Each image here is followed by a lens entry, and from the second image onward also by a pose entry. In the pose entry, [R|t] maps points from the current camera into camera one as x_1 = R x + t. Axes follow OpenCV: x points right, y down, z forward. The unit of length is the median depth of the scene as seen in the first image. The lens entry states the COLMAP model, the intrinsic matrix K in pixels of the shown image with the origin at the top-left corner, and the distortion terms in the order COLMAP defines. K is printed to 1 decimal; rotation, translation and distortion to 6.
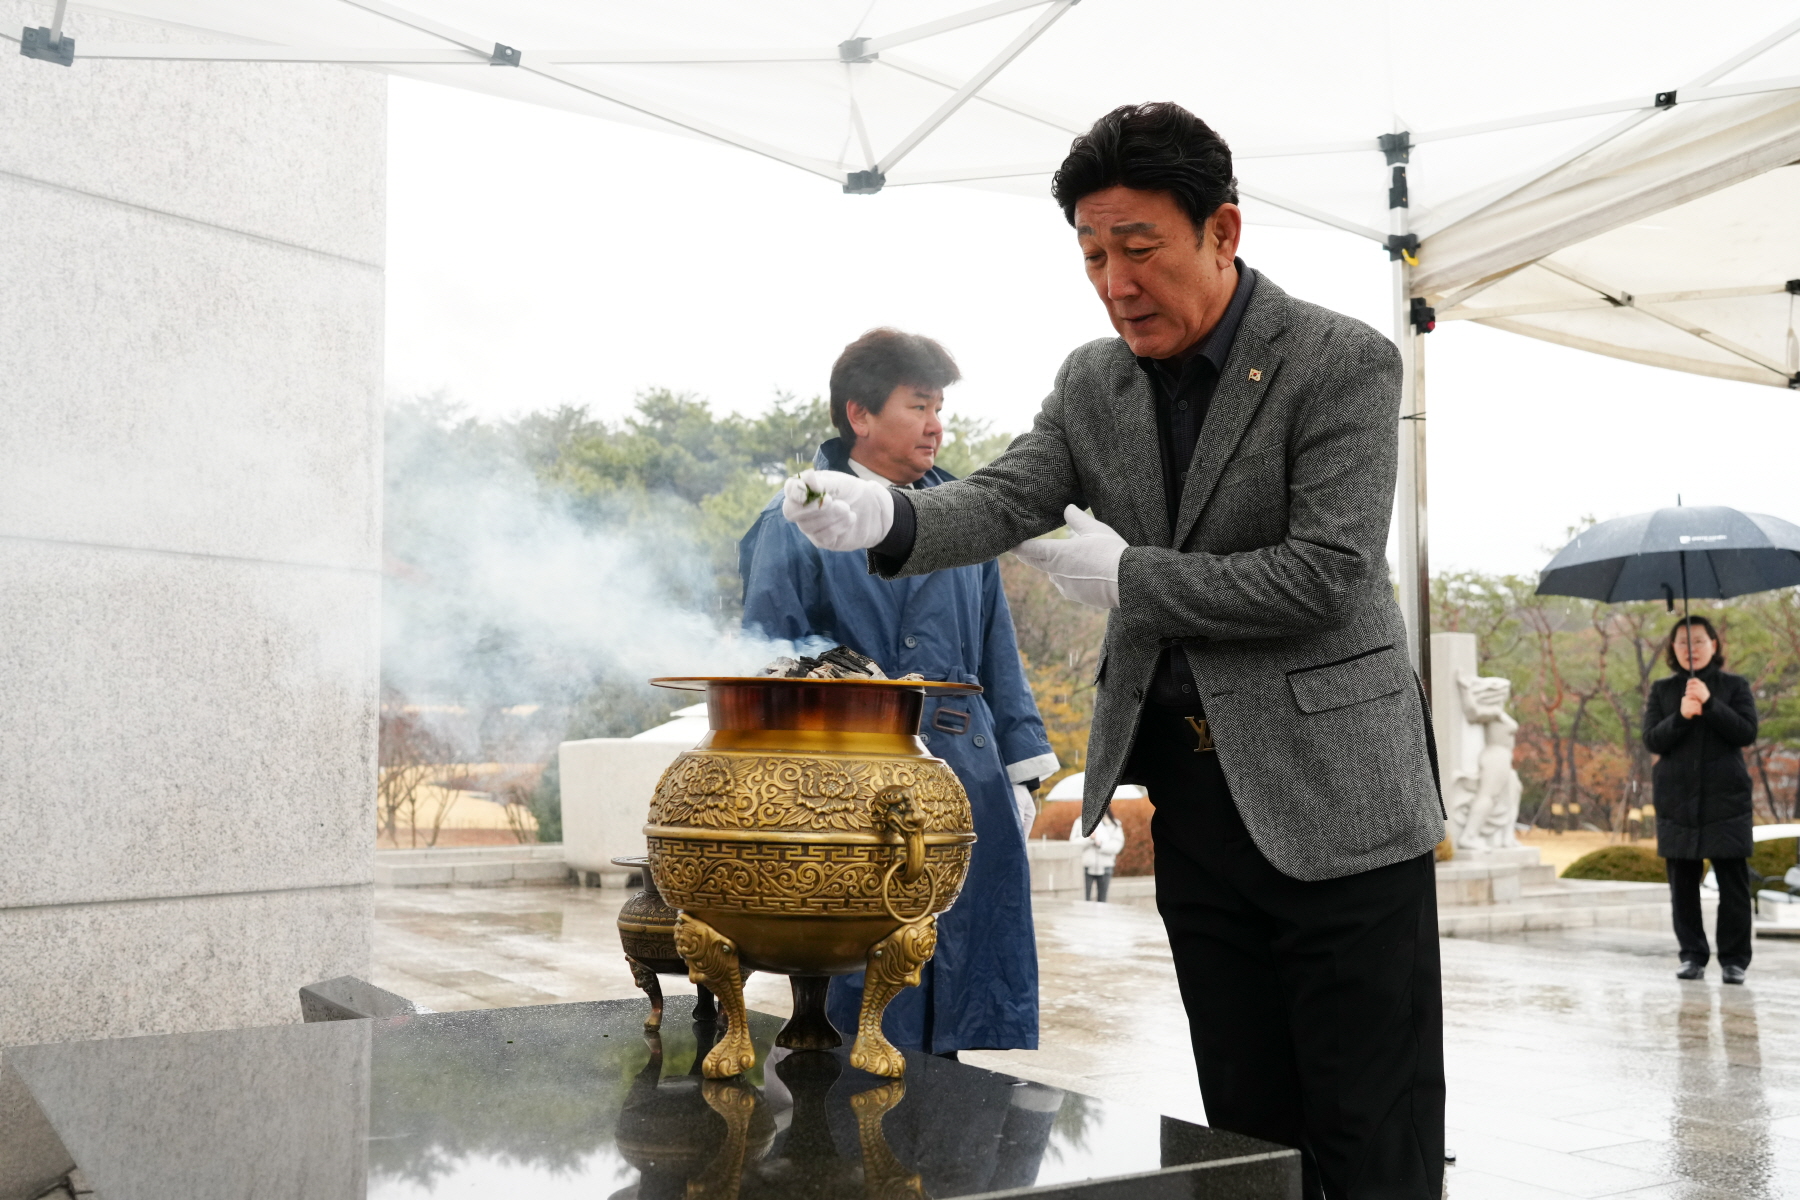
lens RADIAL K [[1777.9, 0, 906.2], [0, 1777.9, 611.4], [0, 0, 1]] dist [0.033117, 0.016983]
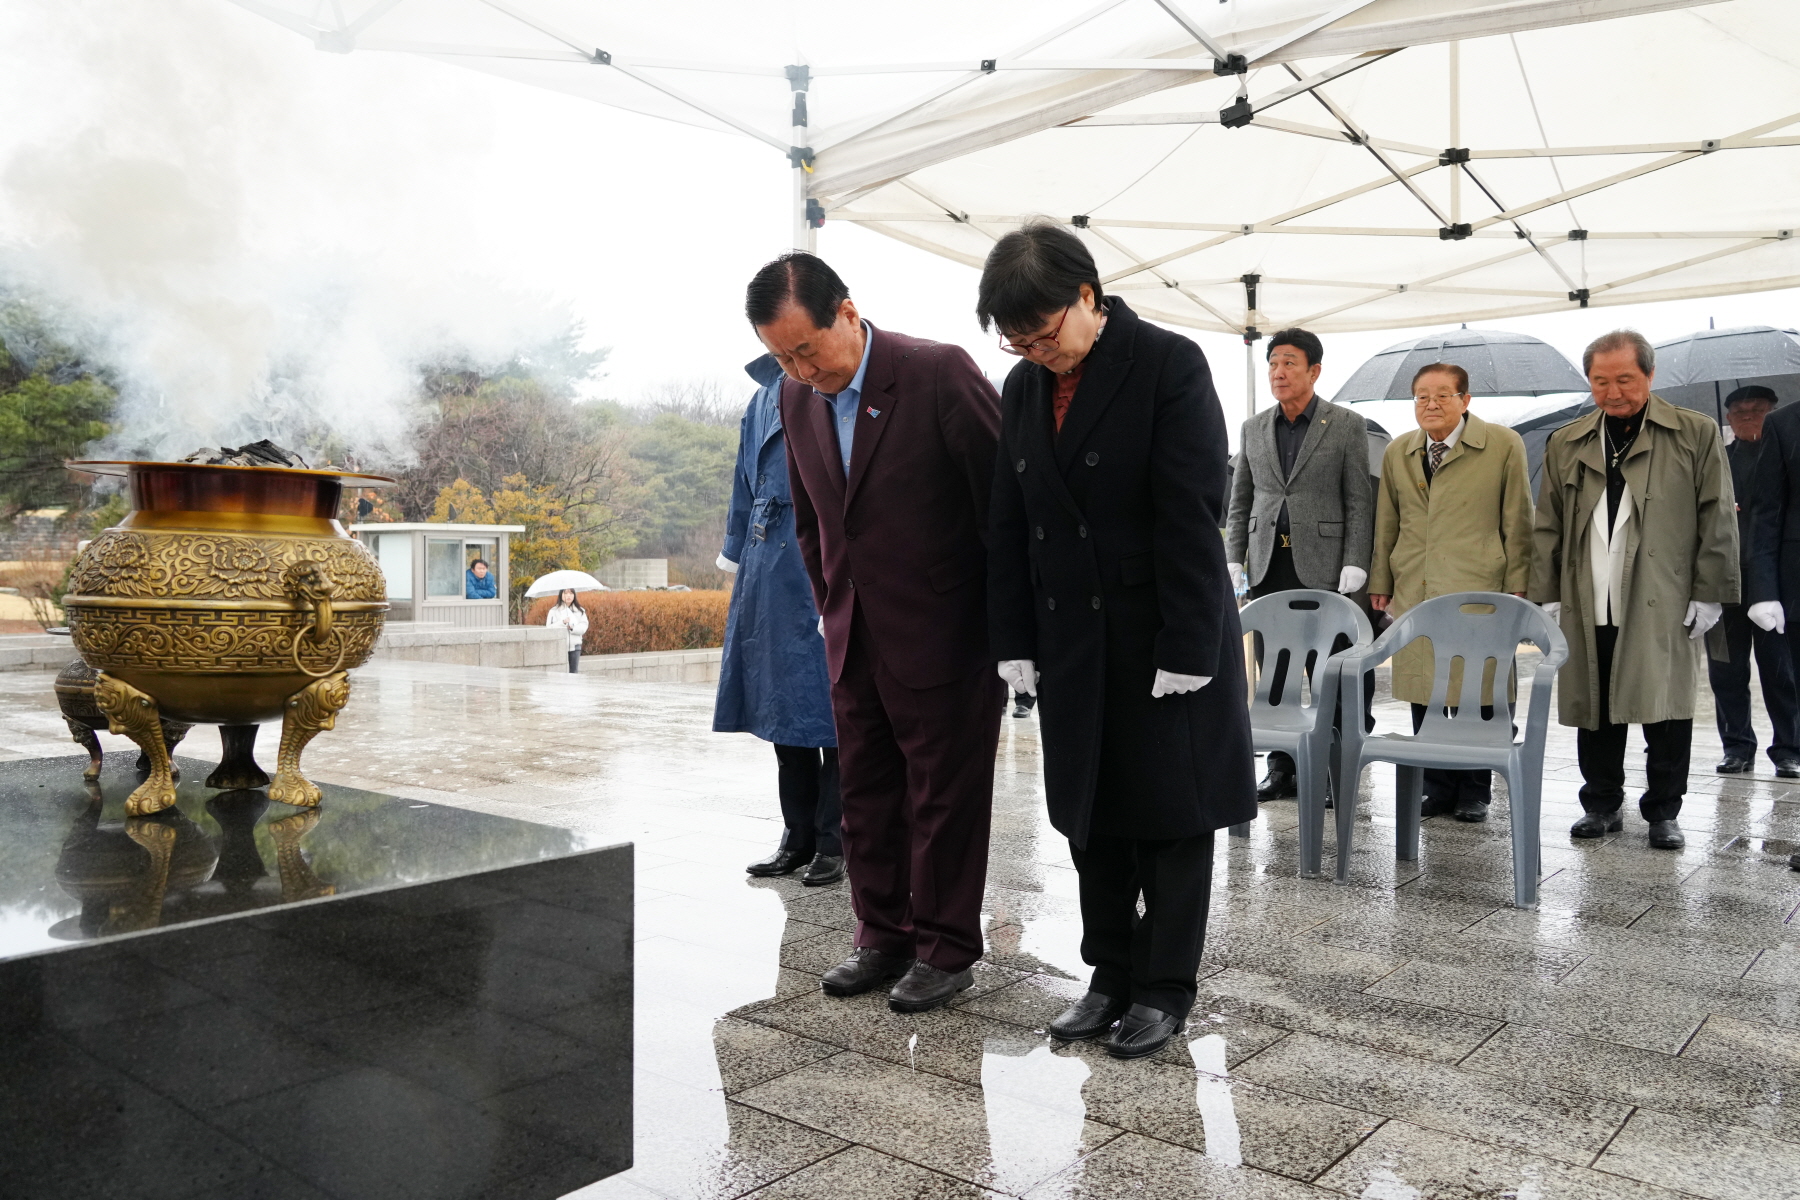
lens RADIAL K [[1391.6, 0, 941.1], [0, 1391.6, 585.6], [0, 0, 1]] dist [0.008068, 0.002273]
pose [[0.938156, 0.002136, 0.346207, 0.031187], [-0.036185, 0.995109, 0.091915, 0.007225], [-0.344318, -0.098758, 0.933645, 0.002736]]
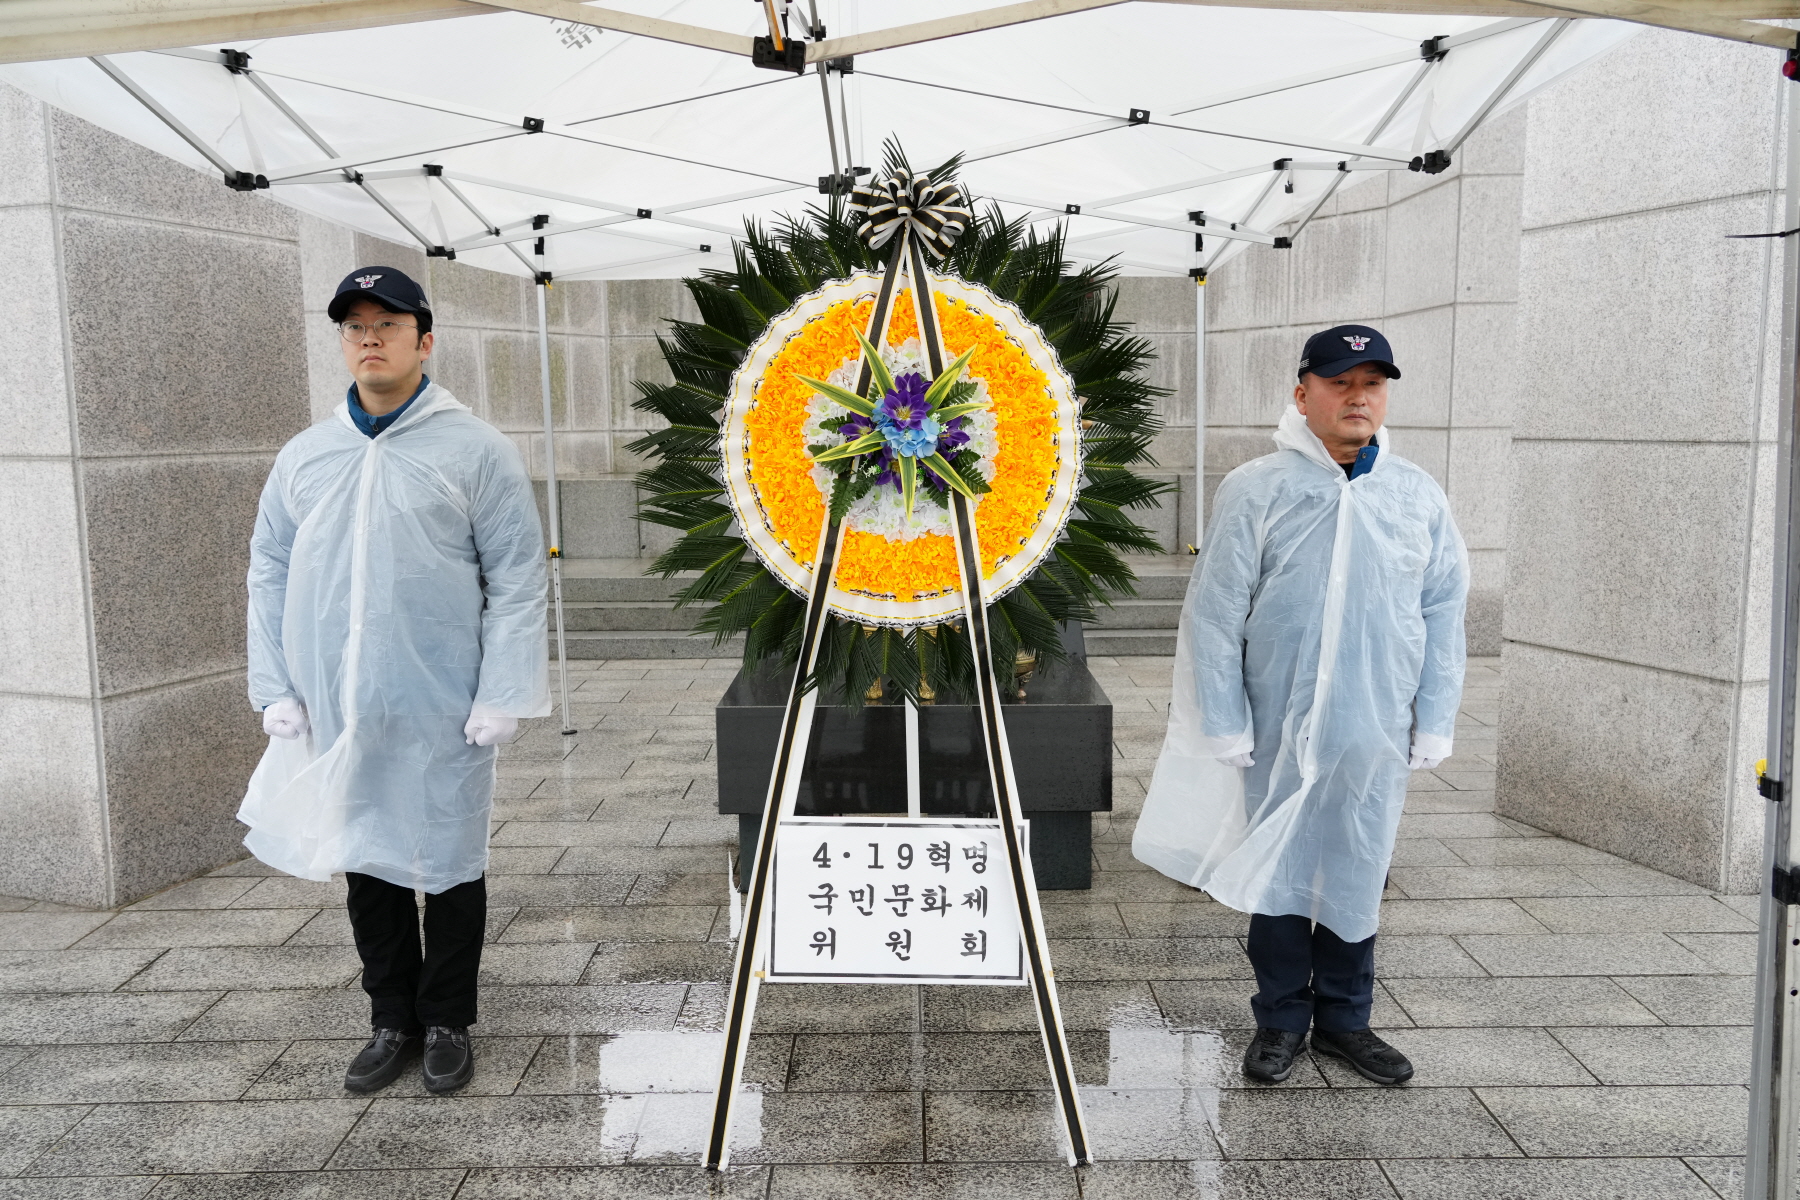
lens RADIAL K [[1451.7, 0, 900.0], [0, 1451.7, 600.0], [0, 0, 1]] dist [-0.000037, 0.000449]
pose [[-0.514973, 0.118381, -0.848993, 0.992568], [0.085932, 0.992558, 0.086276, -0.057354], [0.852889, -0.028526, -0.521313, 1.120918]]
